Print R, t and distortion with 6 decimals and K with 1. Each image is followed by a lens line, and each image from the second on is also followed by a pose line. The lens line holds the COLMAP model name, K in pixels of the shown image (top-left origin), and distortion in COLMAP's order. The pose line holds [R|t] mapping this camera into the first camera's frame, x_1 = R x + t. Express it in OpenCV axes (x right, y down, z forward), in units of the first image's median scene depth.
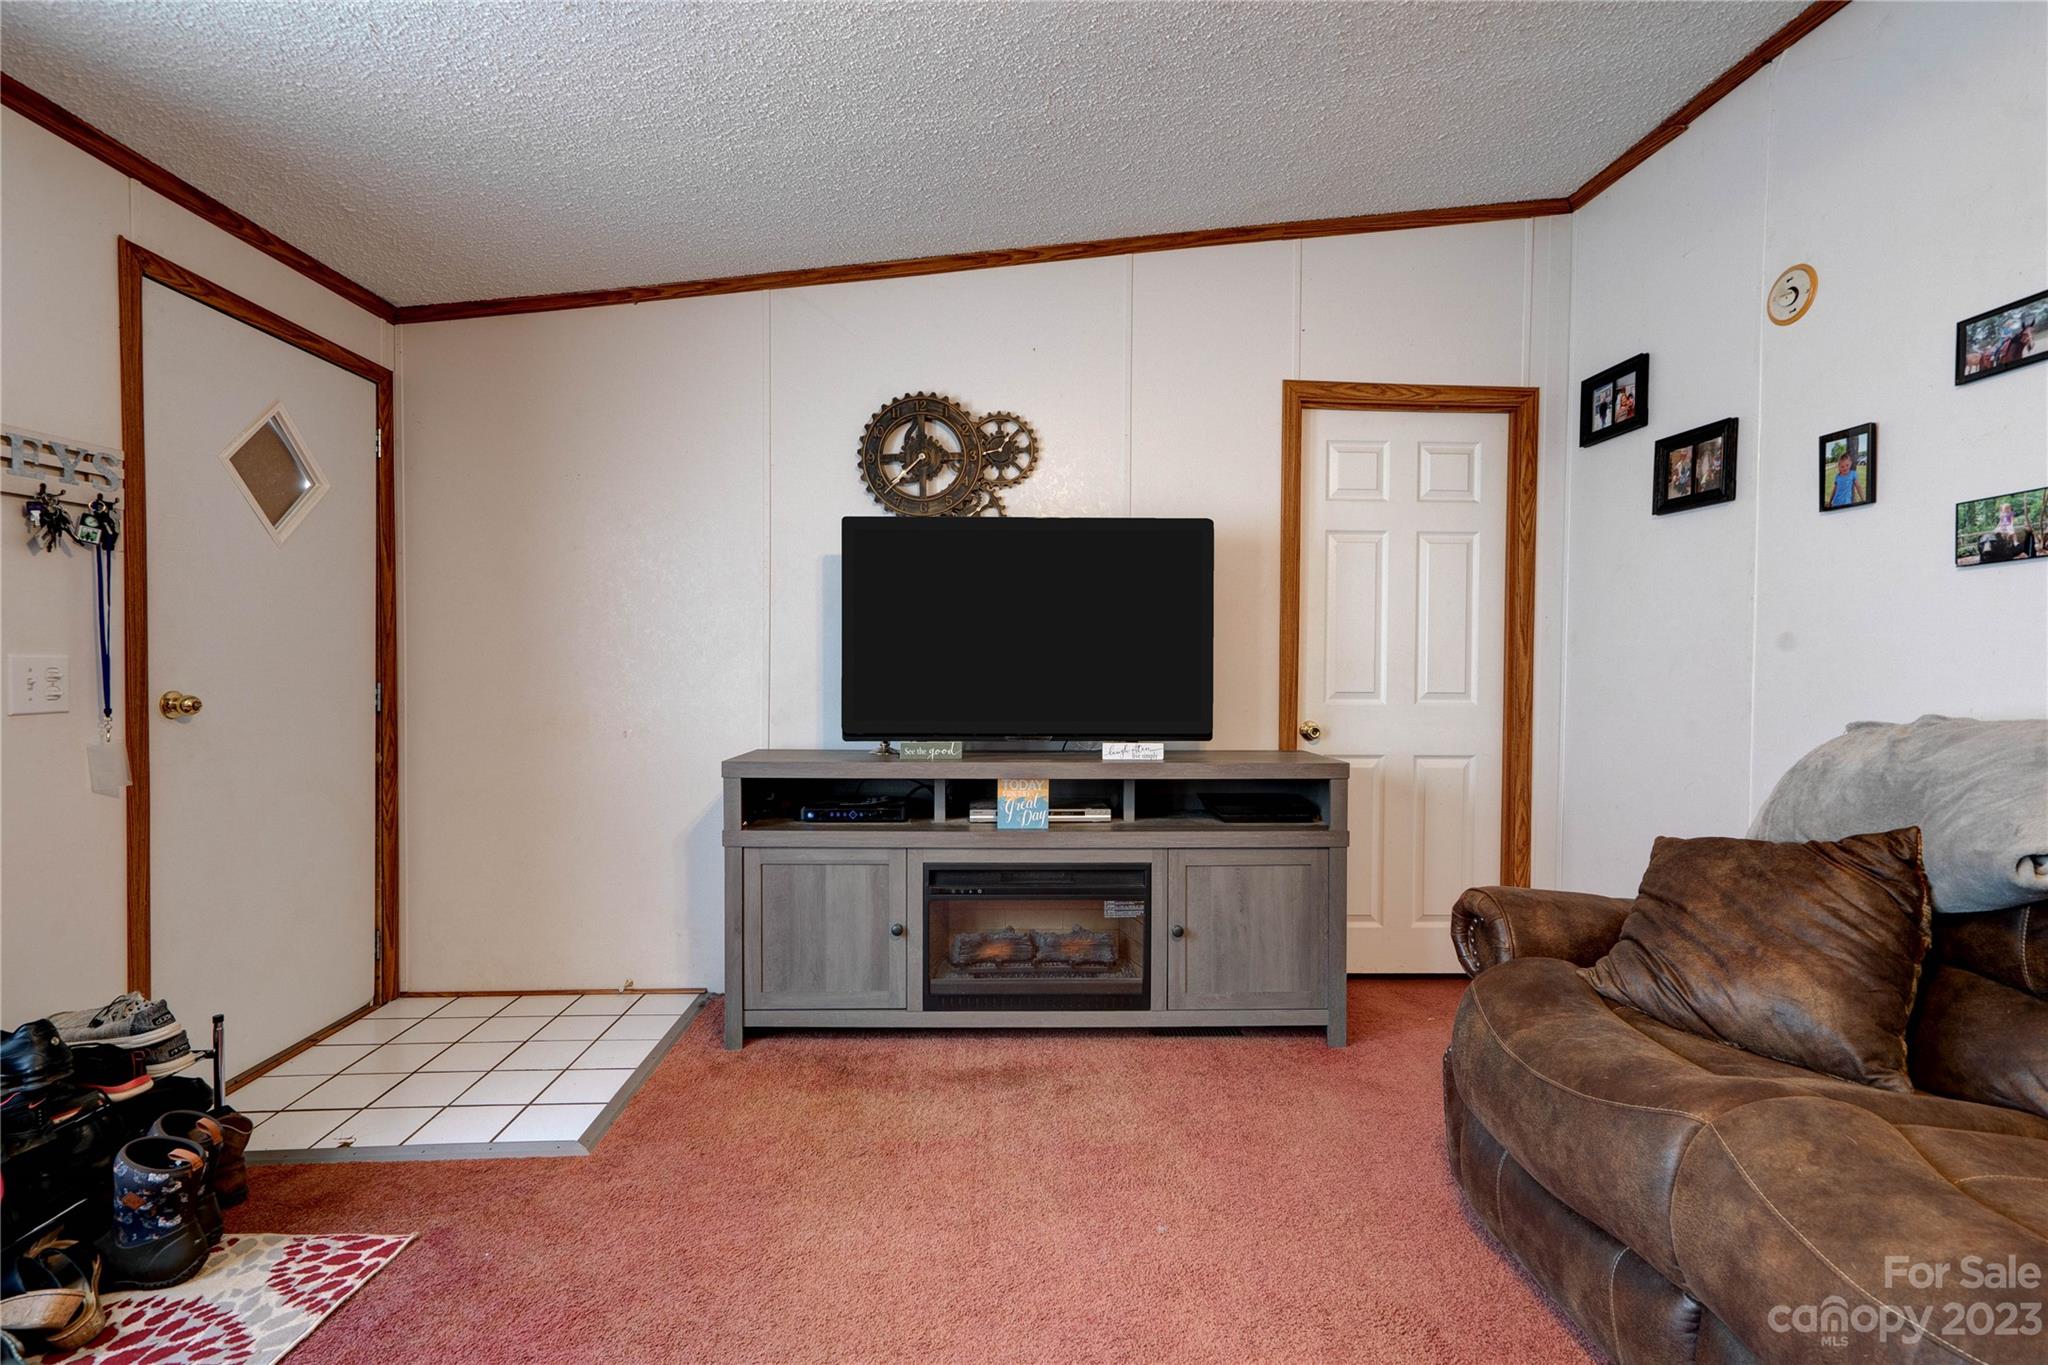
lens RADIAL K [[948.2, 0, 1016.1], [0, 948.2, 681.5], [0, 0, 1]] dist [-0.022476, 0.015394]
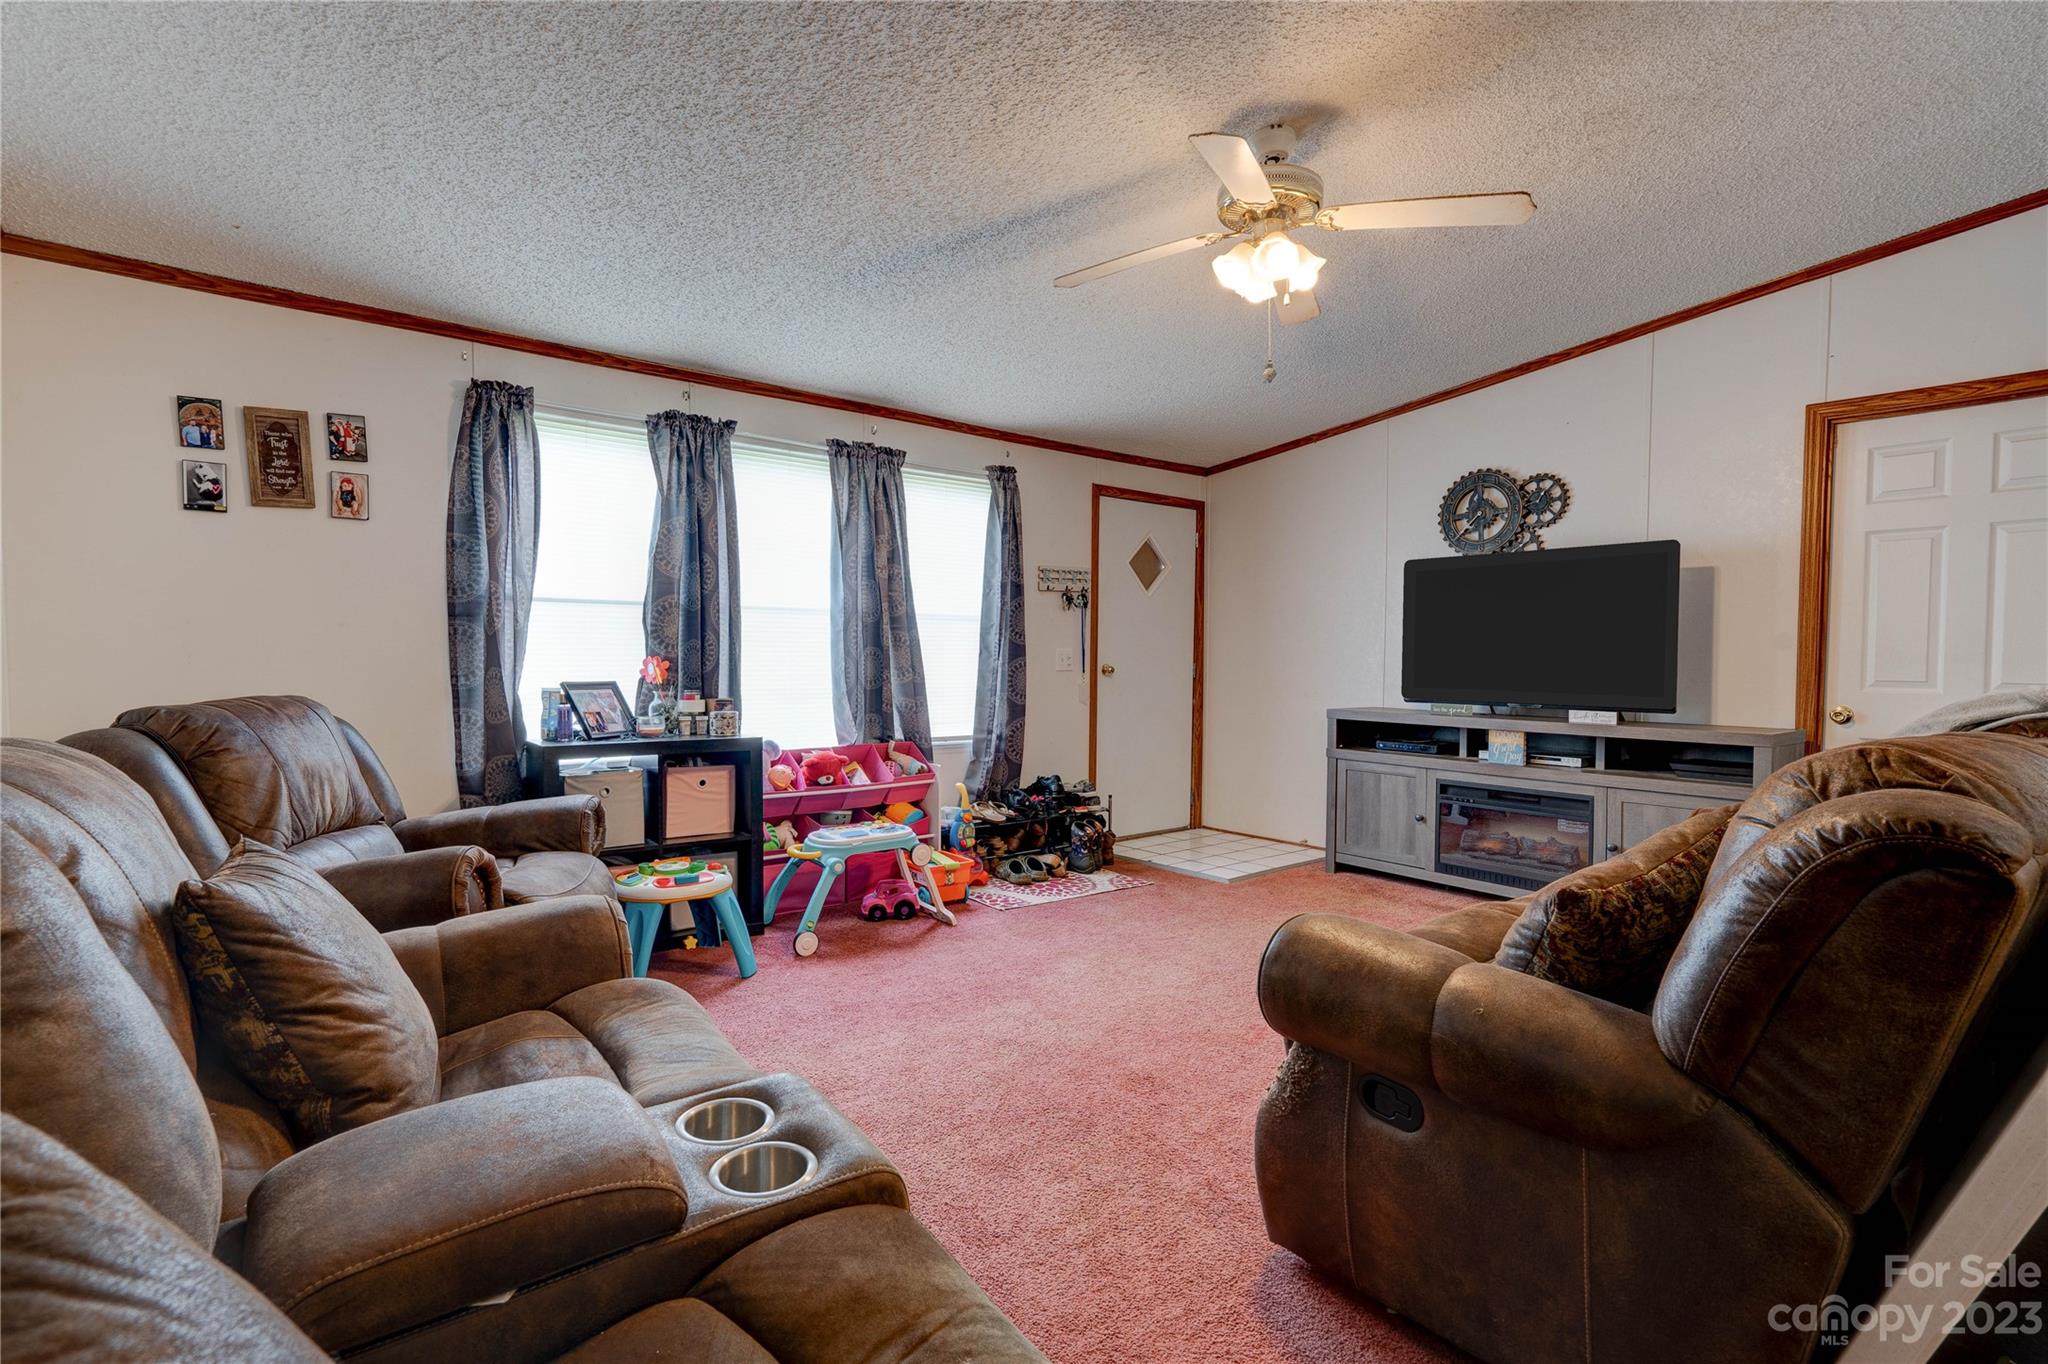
lens RADIAL K [[935.1, 0, 1011.7], [0, 935.1, 678.9], [0, 0, 1]] dist [-0.006767, 0.012995]
pose [[0.594054, 0.023313, -0.804087, 0.703388], [-0.020007, 0.999699, 0.014203, 0.014752], [0.804177, 0.007650, 0.594341, -0.488436]]
